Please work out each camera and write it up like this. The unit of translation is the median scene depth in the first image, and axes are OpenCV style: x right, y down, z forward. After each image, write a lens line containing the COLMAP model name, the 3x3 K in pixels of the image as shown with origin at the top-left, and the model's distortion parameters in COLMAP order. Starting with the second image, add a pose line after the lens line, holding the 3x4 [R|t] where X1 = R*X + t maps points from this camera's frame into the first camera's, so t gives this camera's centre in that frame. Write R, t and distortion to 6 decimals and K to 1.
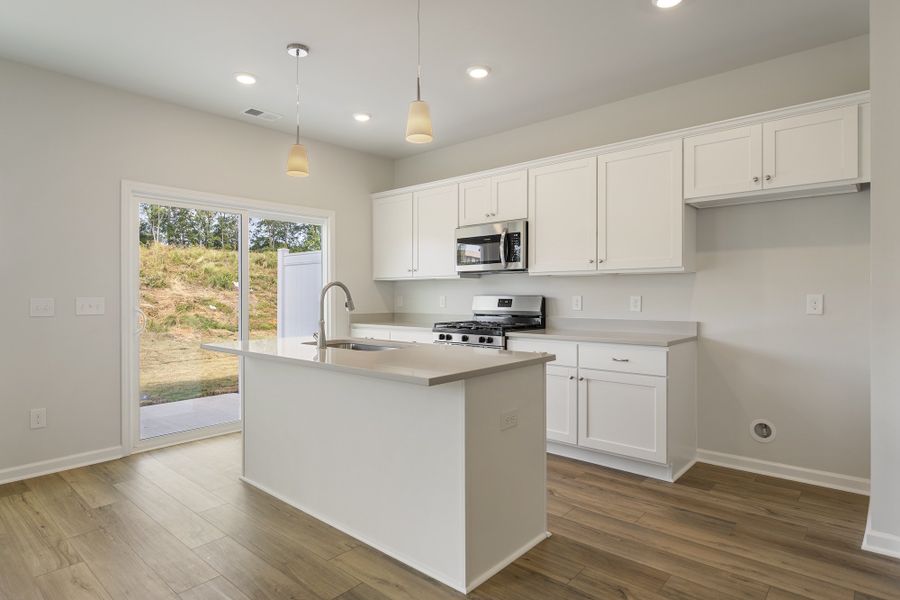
lens RADIAL K [[494.2, 0, 450.0], [0, 494.2, 300.0], [0, 0, 1]] dist [0.000631, -0.000023]
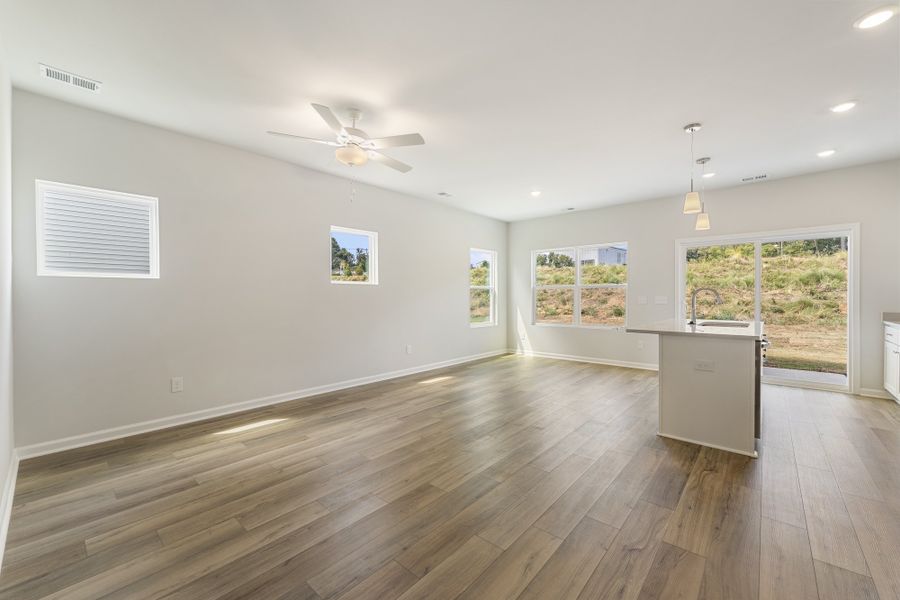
lens RADIAL K [[360.2, 0, 446.7], [0, 360.2, 300.1], [0, 0, 1]] dist [0.001704, 0.000321]
pose [[-0.006628, 0.016426, -0.999843, 0.758677], [-0.006830, 0.999841, 0.016471, -0.007488], [0.999955, 0.006938, -0.006515, 0.051688]]
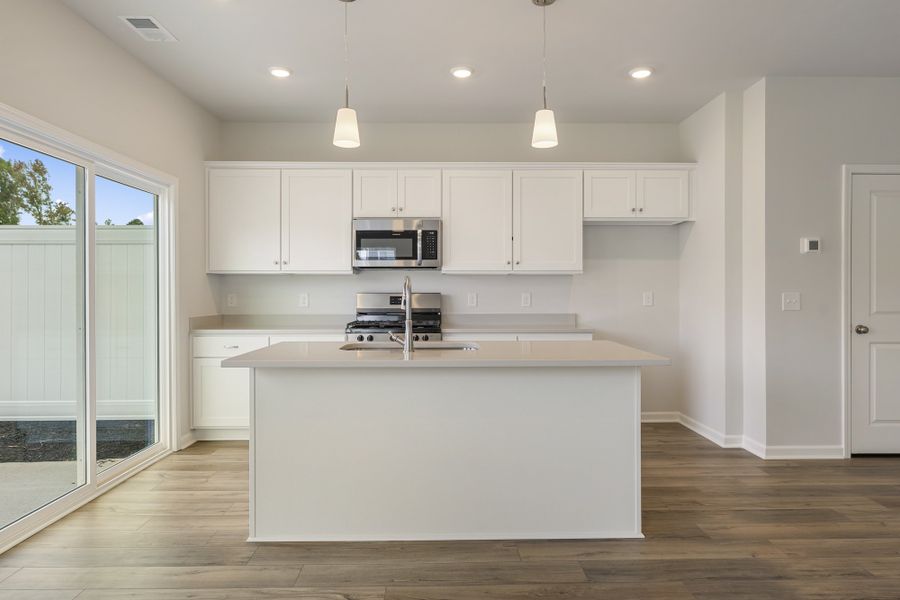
lens RADIAL K [[538.1, 0, 450.0], [0, 538.1, 300.0], [0, 0, 1]] dist [-0.000355, 0.000420]
pose [[0.738511, -0.006526, 0.674210, -0.580955], [0.006264, 0.999976, 0.002818, 0.002660], [-0.674213, 0.002142, 0.738534, 0.165850]]
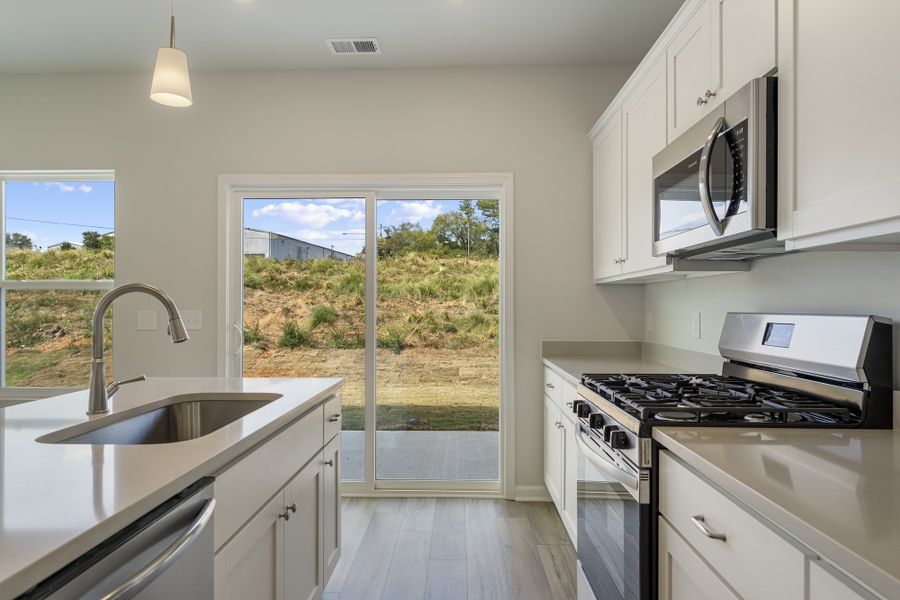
lens RADIAL K [[544.3, 0, 451.2], [0, 544.3, 305.3], [0, 0, 1]] dist [0.001356, -0.000001]
pose [[0.647997, 0.001114, -0.761642, 0.285137], [-0.010185, 0.999922, -0.007202, -0.010927], [0.761575, 0.012424, 0.647958, 0.619278]]
